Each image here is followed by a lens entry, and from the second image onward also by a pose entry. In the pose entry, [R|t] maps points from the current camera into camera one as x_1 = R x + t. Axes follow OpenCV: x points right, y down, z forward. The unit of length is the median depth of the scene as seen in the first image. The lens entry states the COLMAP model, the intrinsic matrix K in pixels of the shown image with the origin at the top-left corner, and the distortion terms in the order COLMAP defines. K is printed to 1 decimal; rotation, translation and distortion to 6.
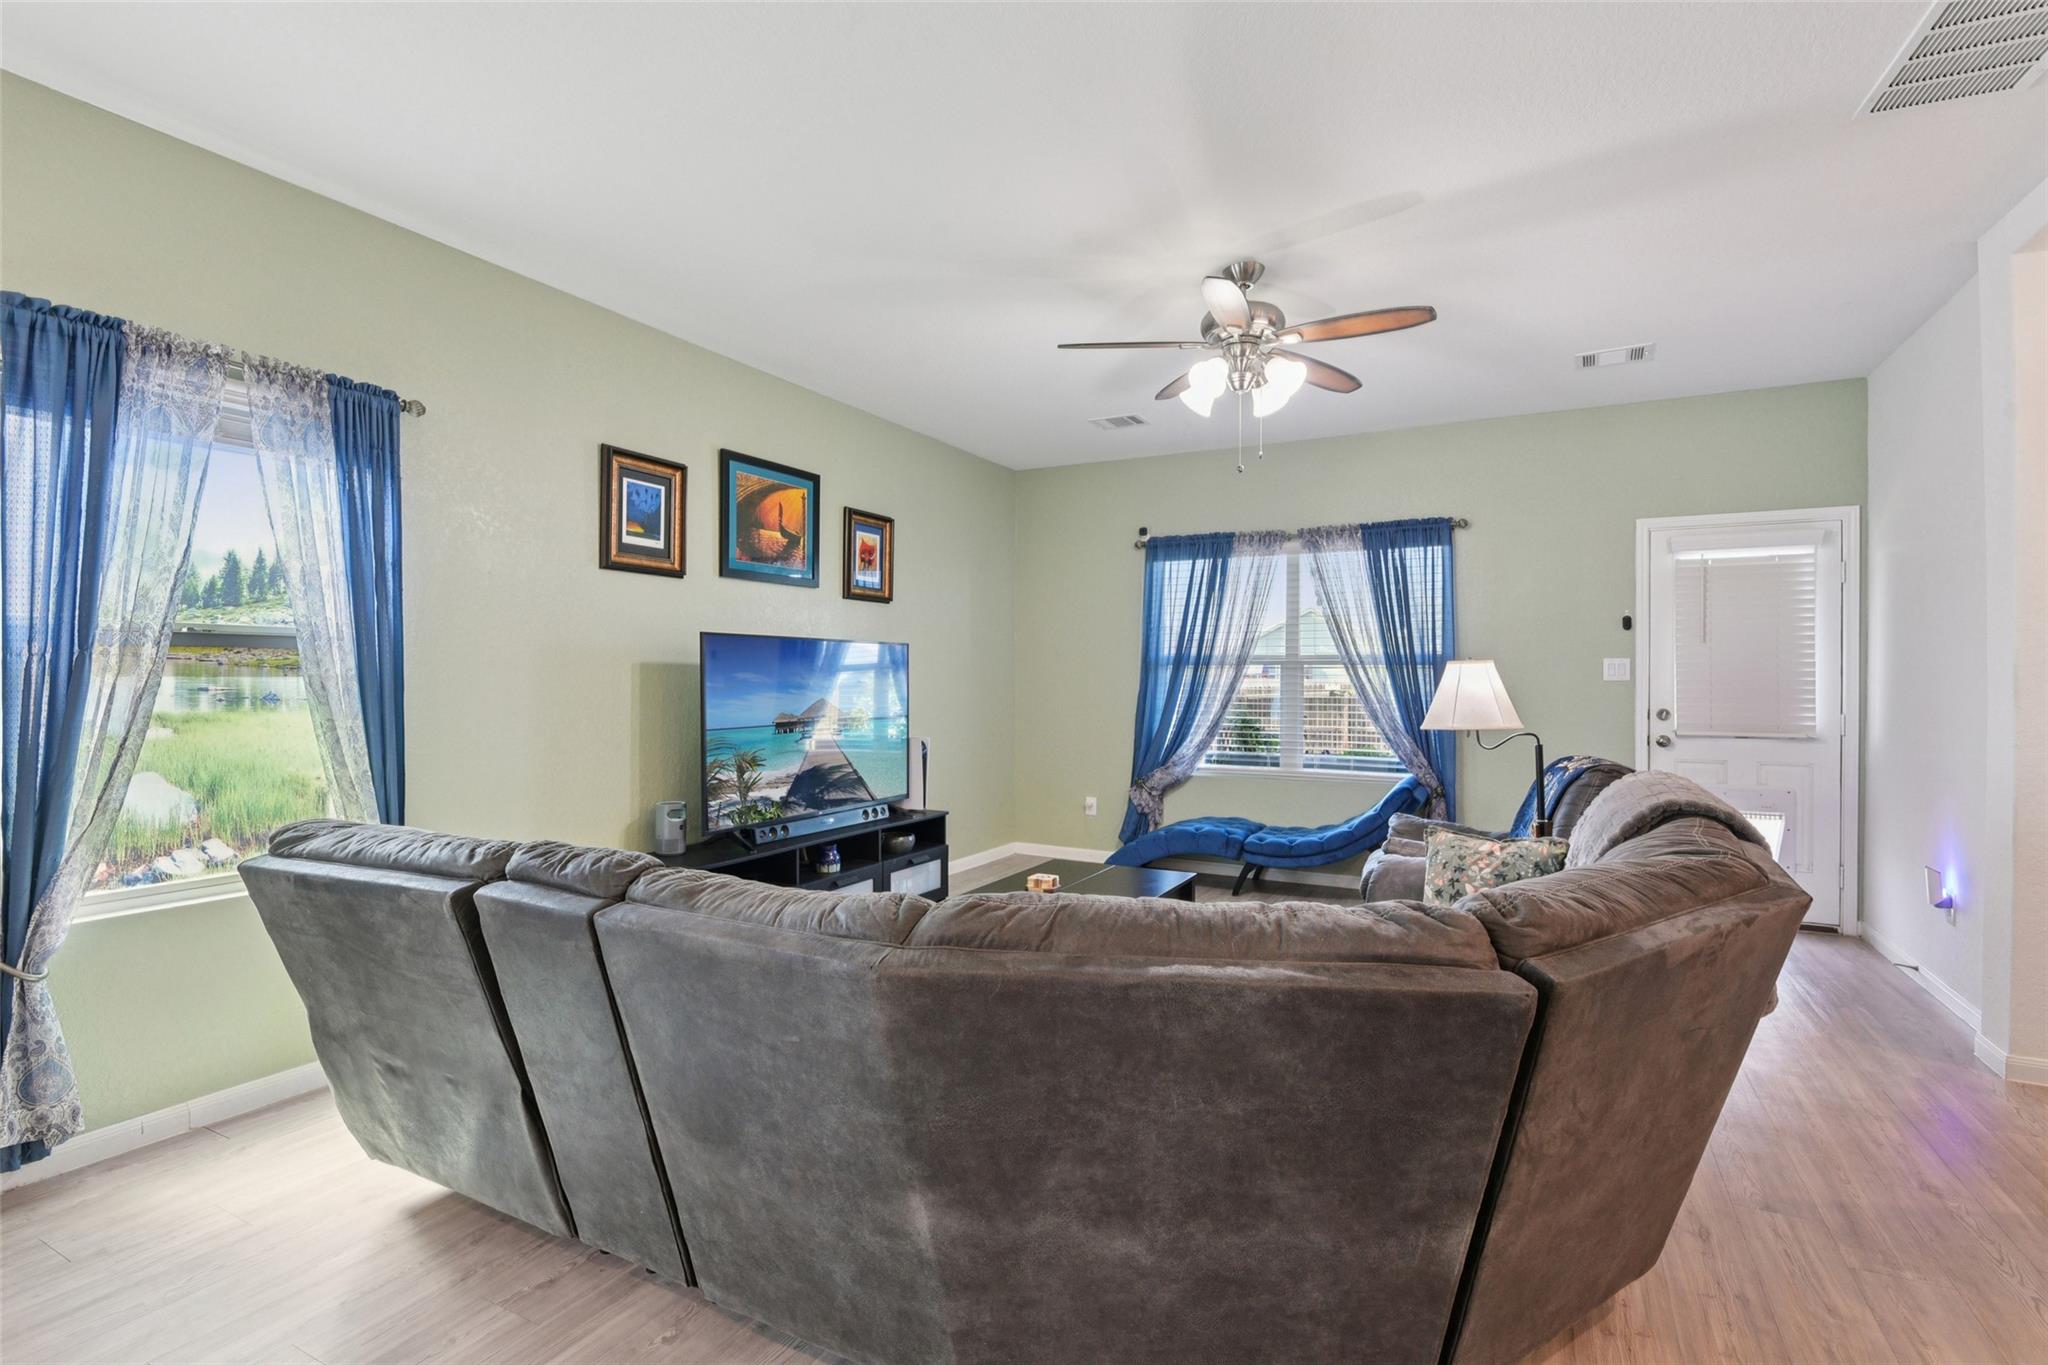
lens RADIAL K [[968.5, 0, 1017.3], [0, 968.5, 688.3], [0, 0, 1]] dist [0.006129, -0.009222]
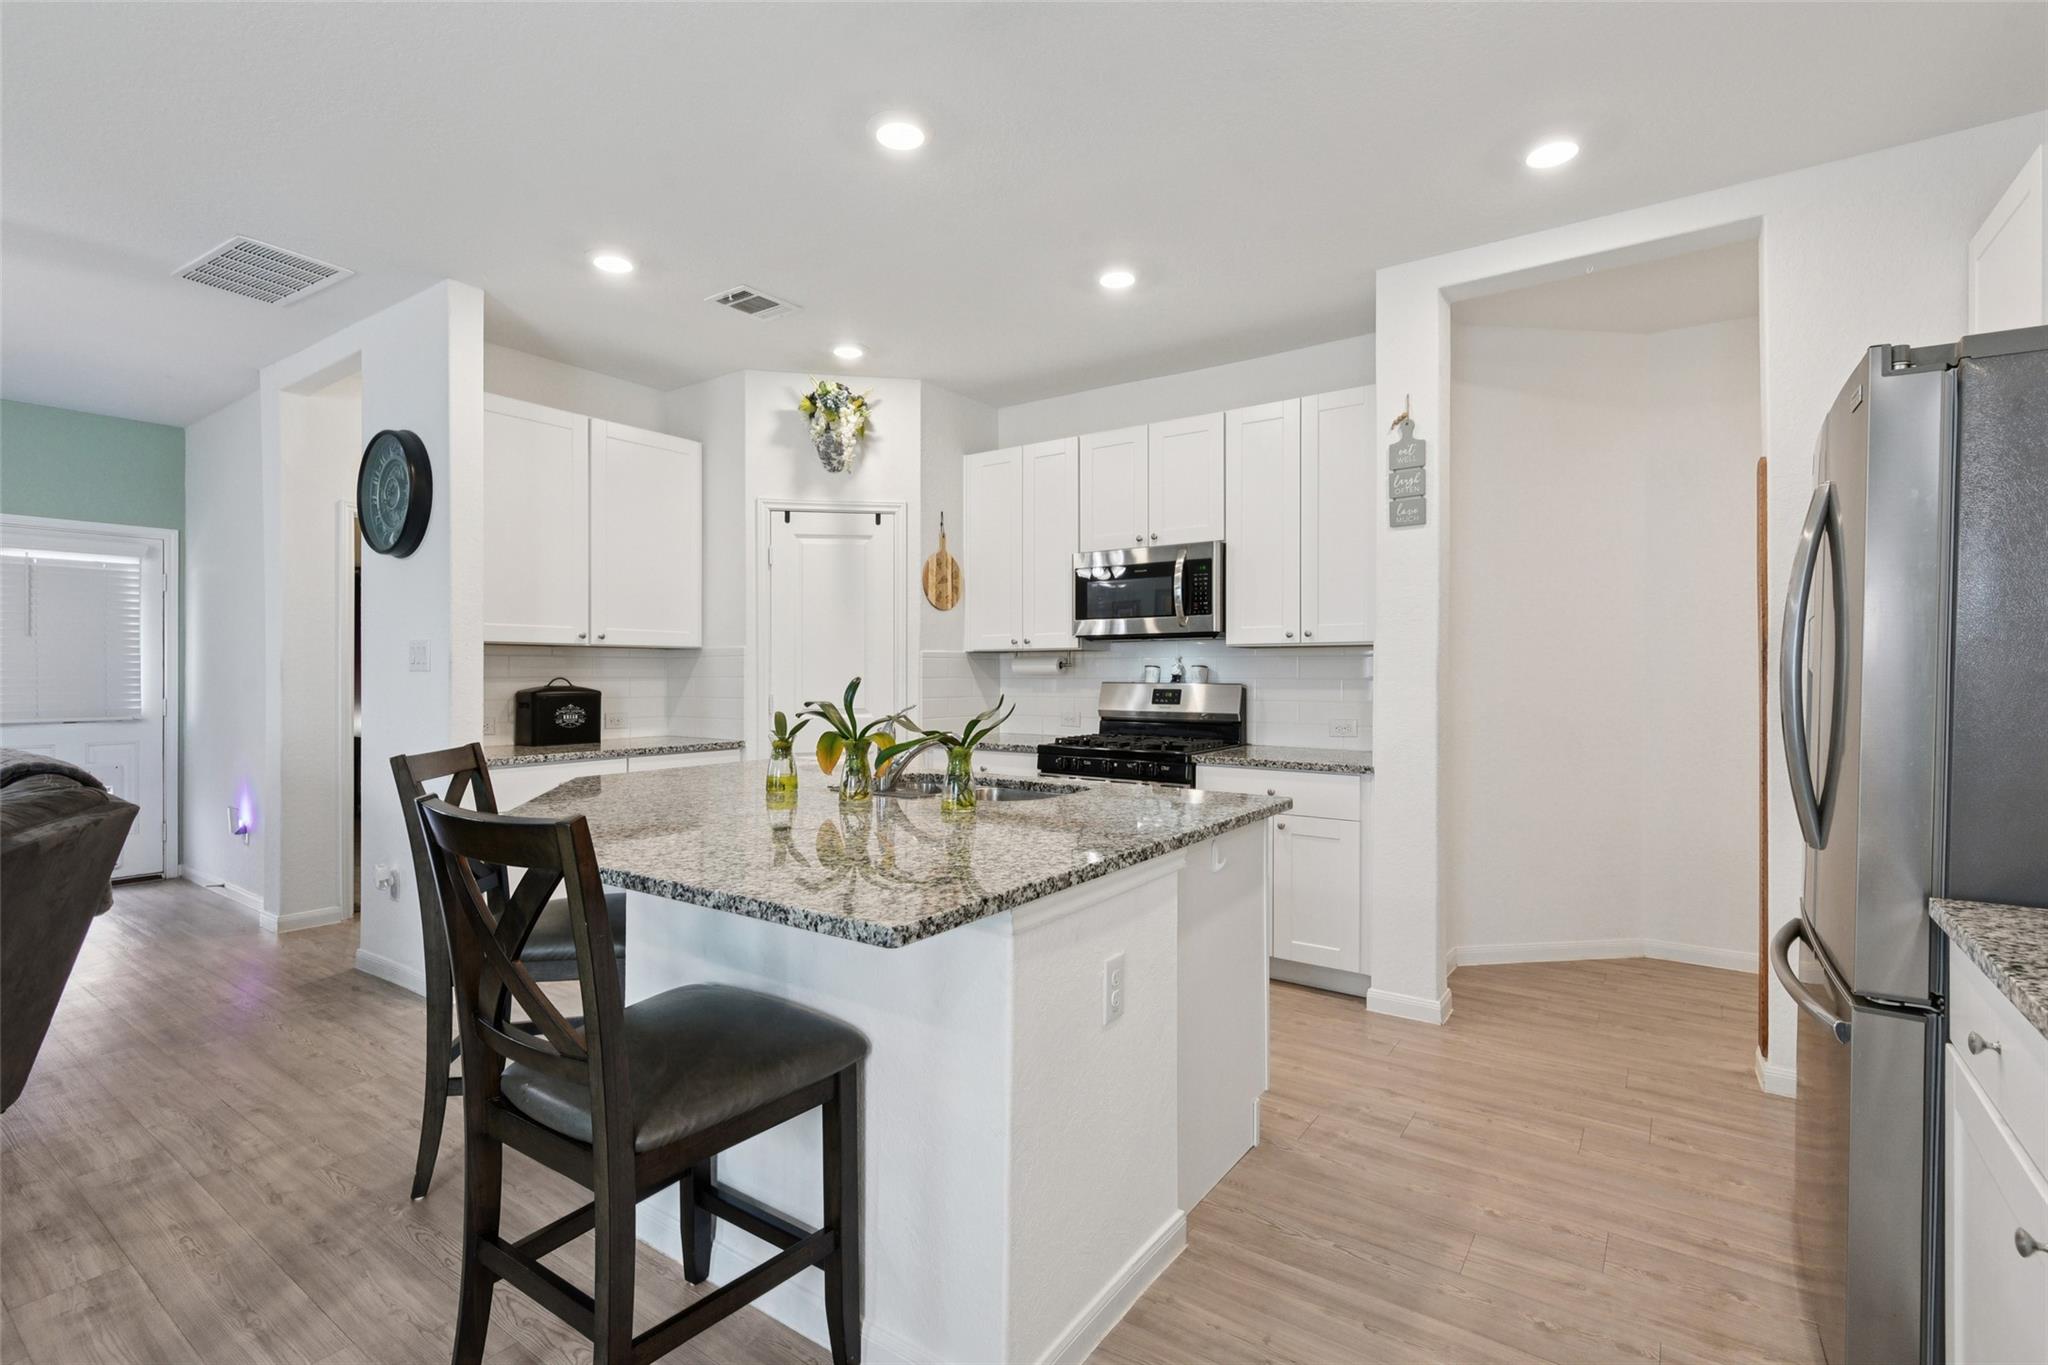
lens RADIAL K [[938.6, 0, 1017.2], [0, 938.6, 666.2], [0, 0, 1]] dist [0.011169, -0.007667]
pose [[0.131985, 0.005739, 0.991235, -0.211662], [0.011796, 0.999903, -0.007360, 0.007254], [-0.991182, 0.012664, 0.131904, -0.257219]]
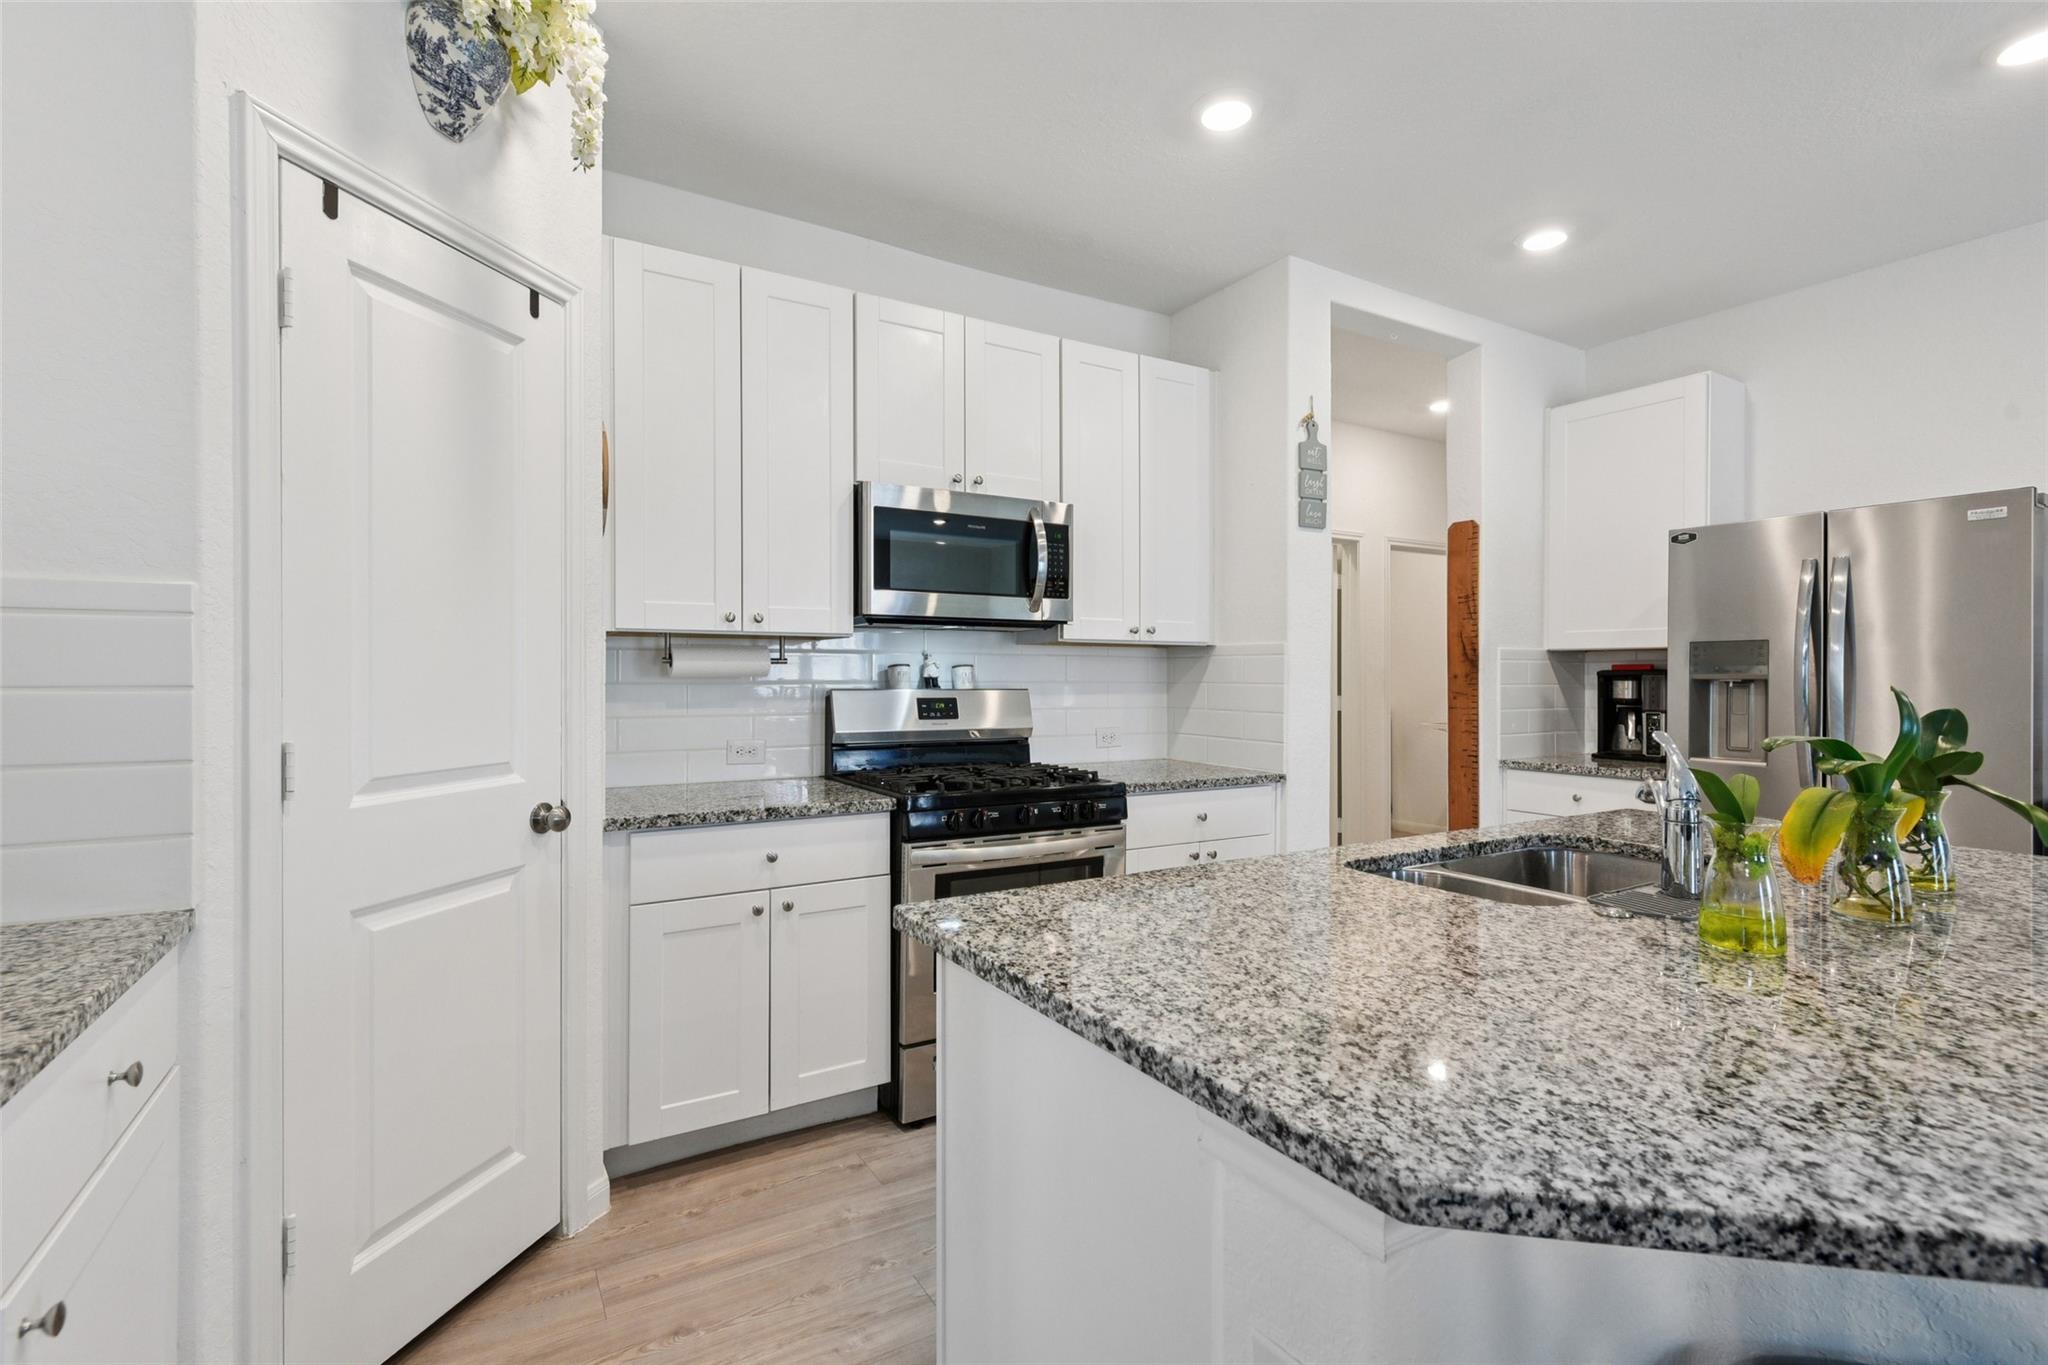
lens RADIAL K [[938.6, 0, 1028.6], [0, 938.6, 674.2], [0, 0, 1]] dist [0.011169, -0.007667]
pose [[-0.856520, -0.002694, 0.516107, 0.449025], [0.002520, 0.999953, 0.009402, 0.001362], [-0.516108, 0.009353, -0.856473, 0.350879]]
